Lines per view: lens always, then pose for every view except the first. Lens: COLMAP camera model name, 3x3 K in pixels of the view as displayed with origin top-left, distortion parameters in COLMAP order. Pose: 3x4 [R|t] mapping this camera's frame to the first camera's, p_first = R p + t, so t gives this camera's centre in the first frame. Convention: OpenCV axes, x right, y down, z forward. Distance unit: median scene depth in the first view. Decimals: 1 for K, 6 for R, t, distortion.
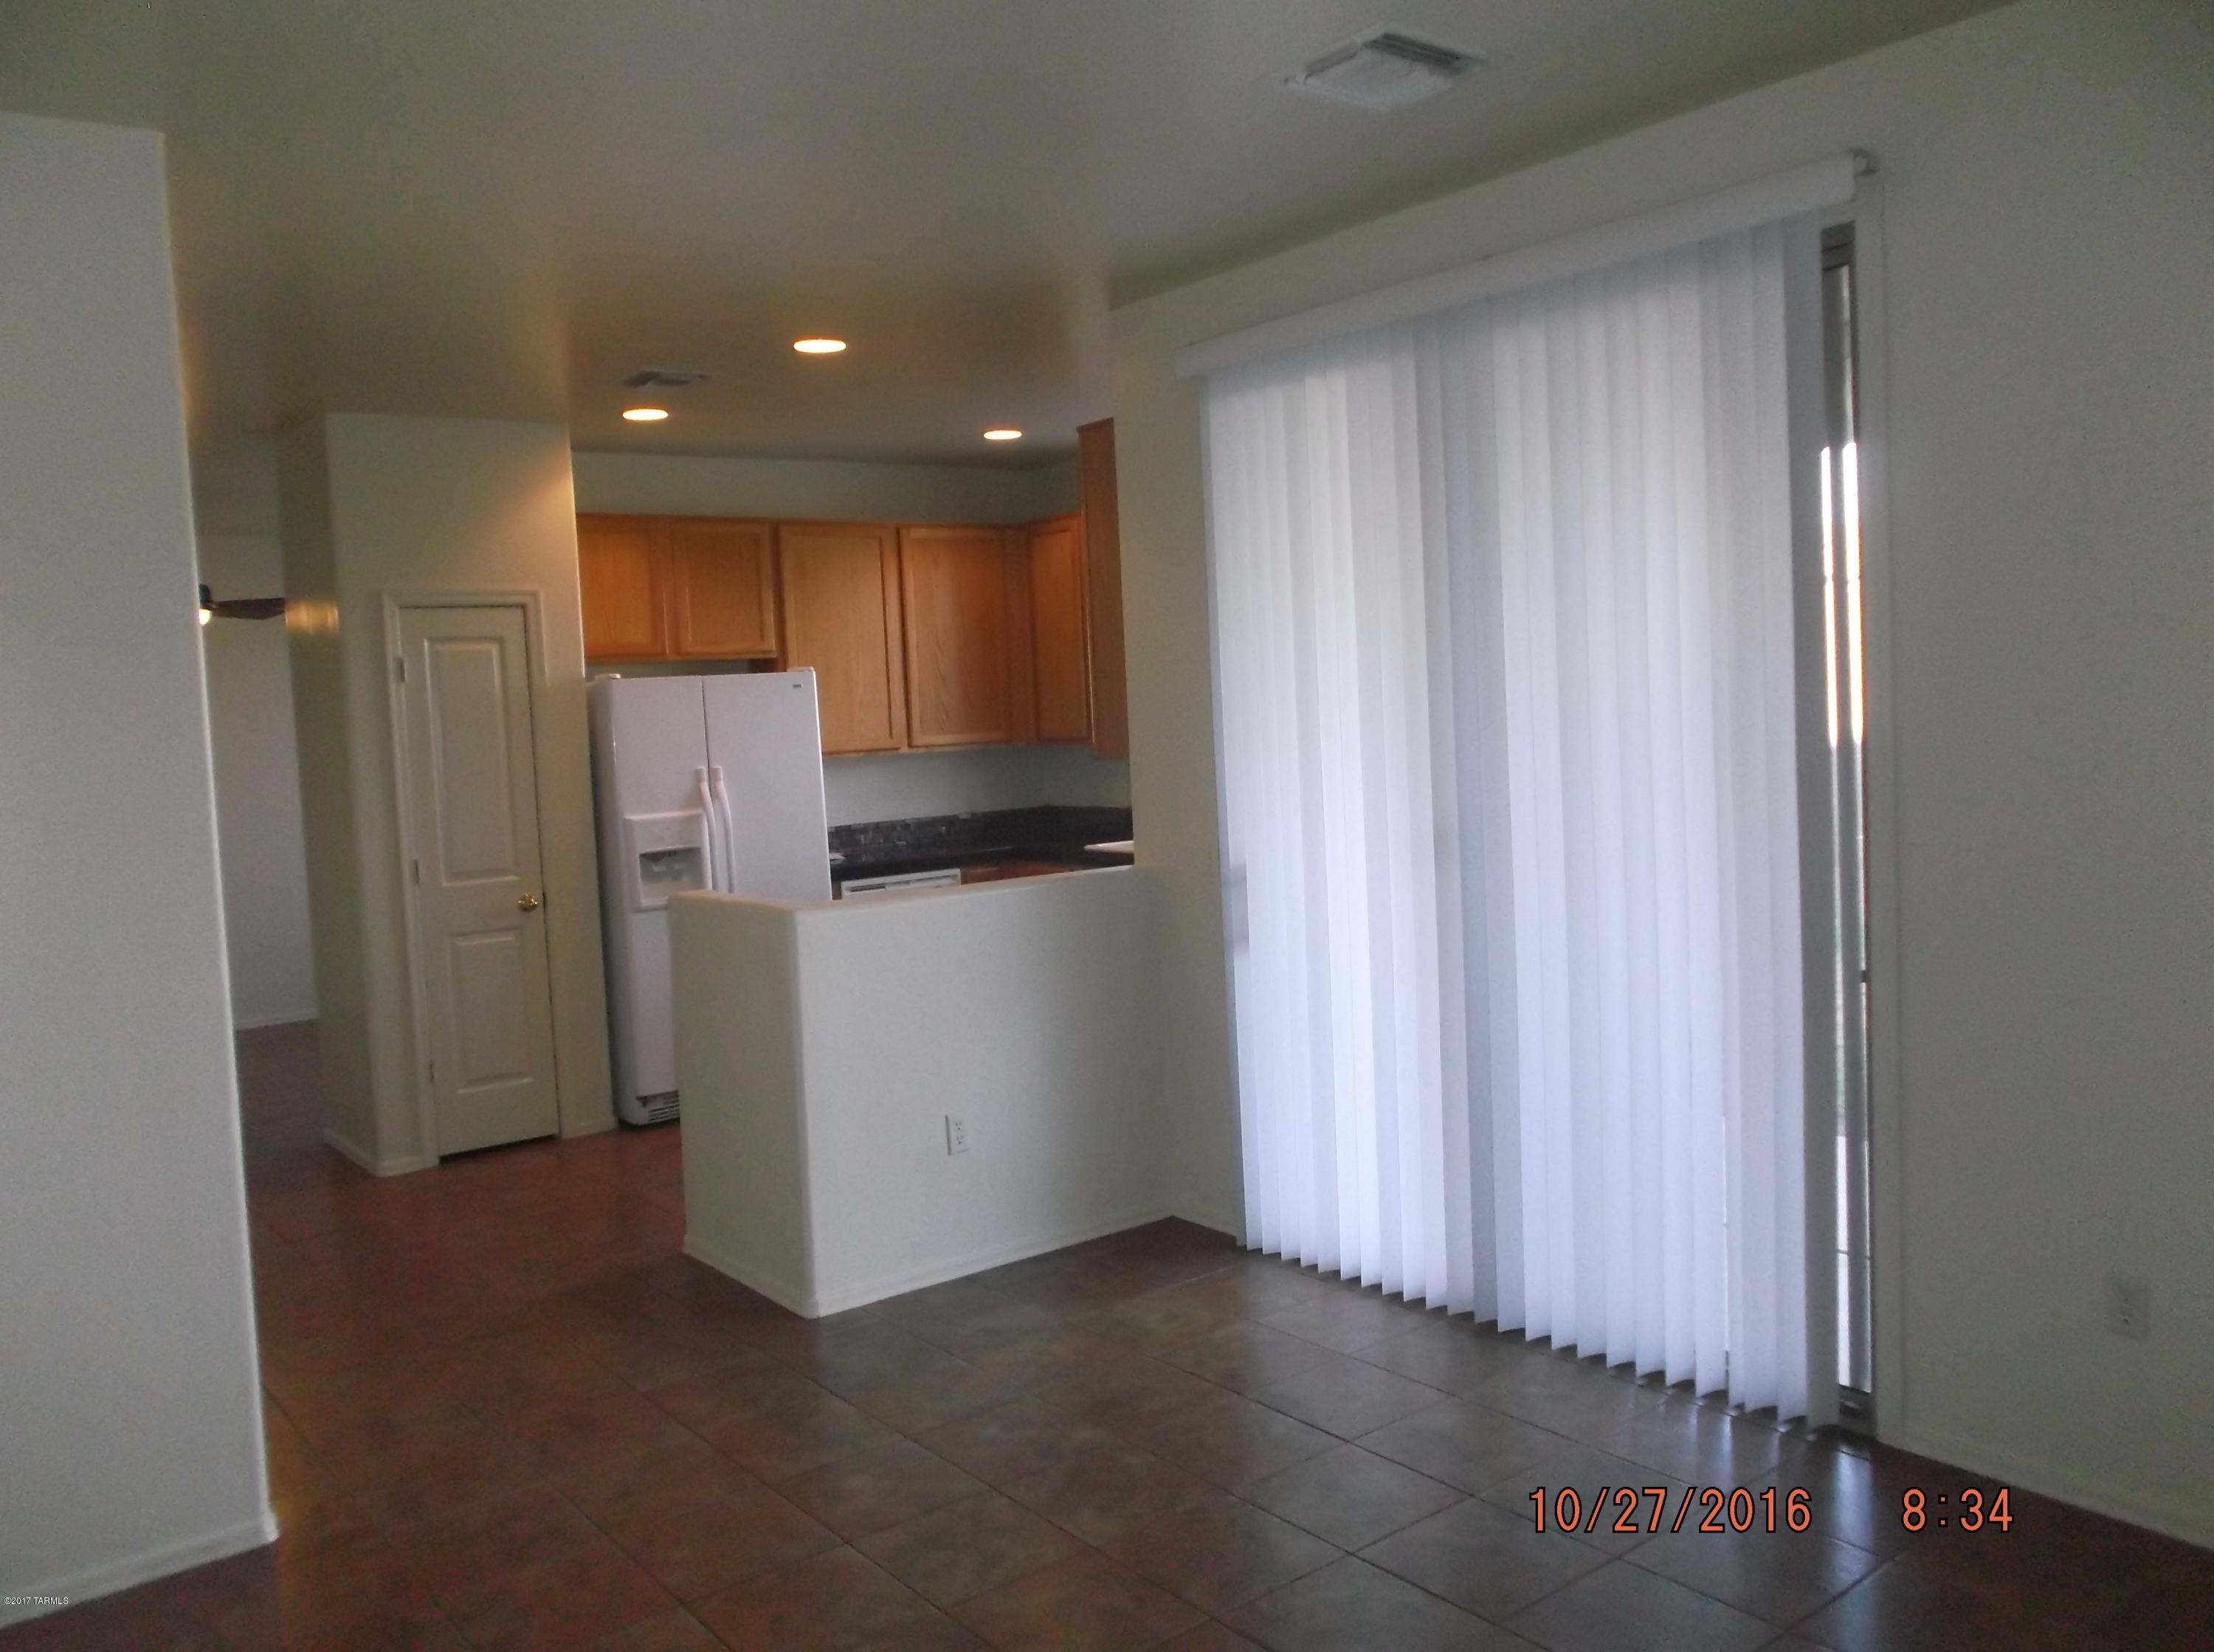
lens RADIAL K [[1727.1, 0, 1113.3], [0, 1727.1, 802.7], [0, 0, 1]] dist [-0.034512, 0.007722]
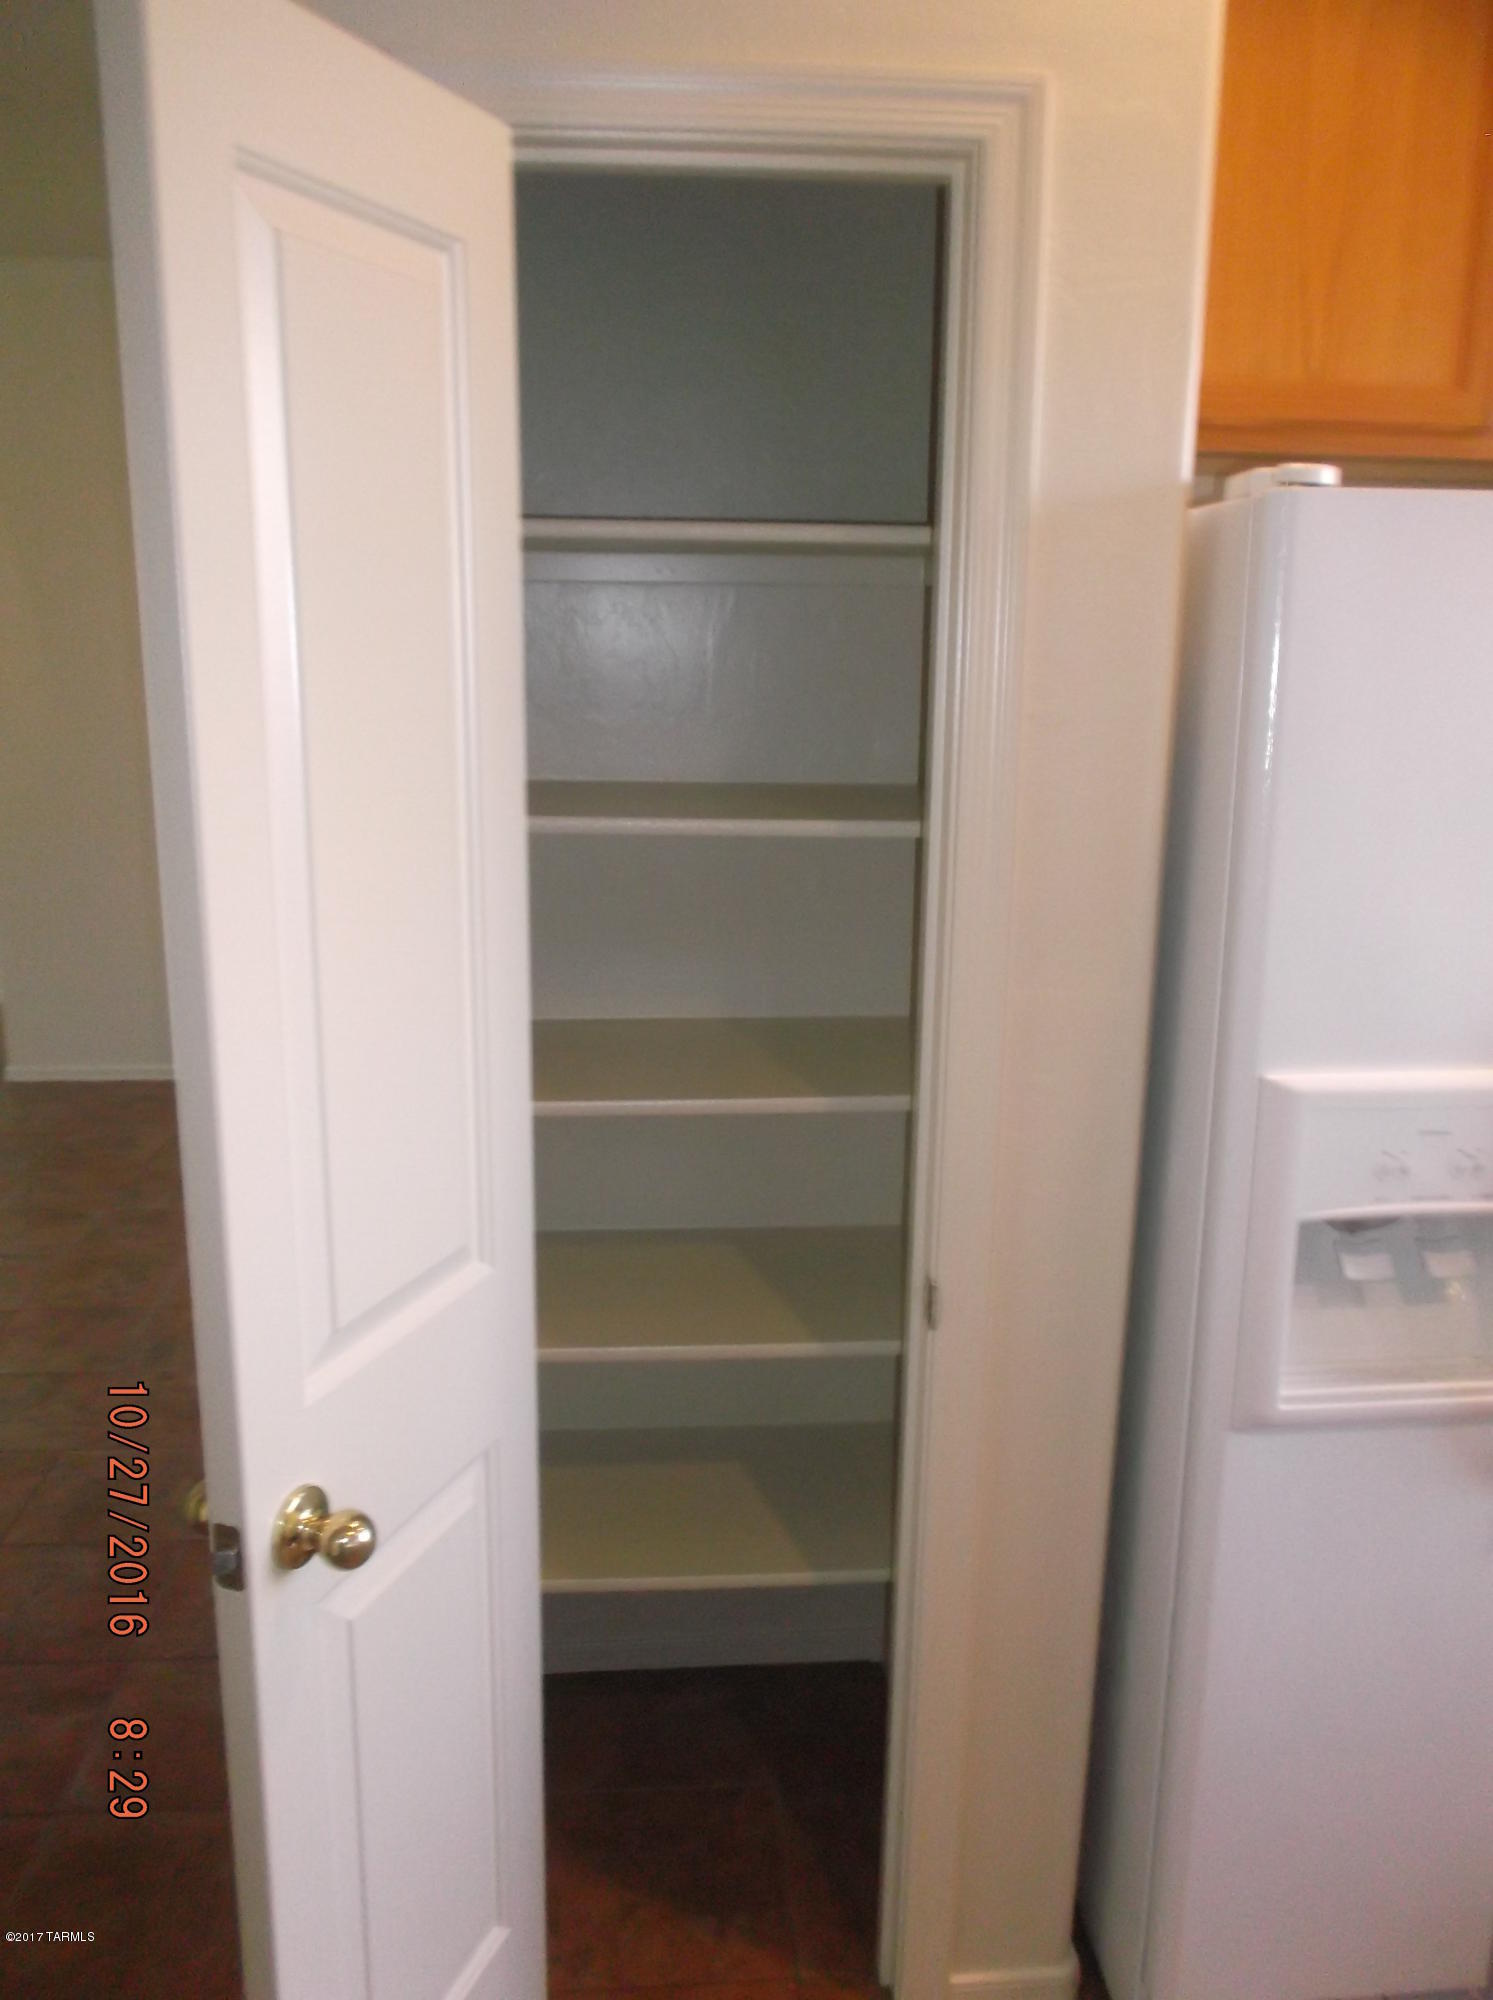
lens RADIAL K [[1549.0, 0, 739.6], [0, 1549.0, 995.8], [0, 0, 1]] dist [-0.001660, -0.000044]
pose [[0.836096, 0.189938, -0.514652, -0.230590], [-0.084387, 0.971513, 0.221455, -0.045091], [0.542054, -0.141728, 0.828306, 0.764246]]
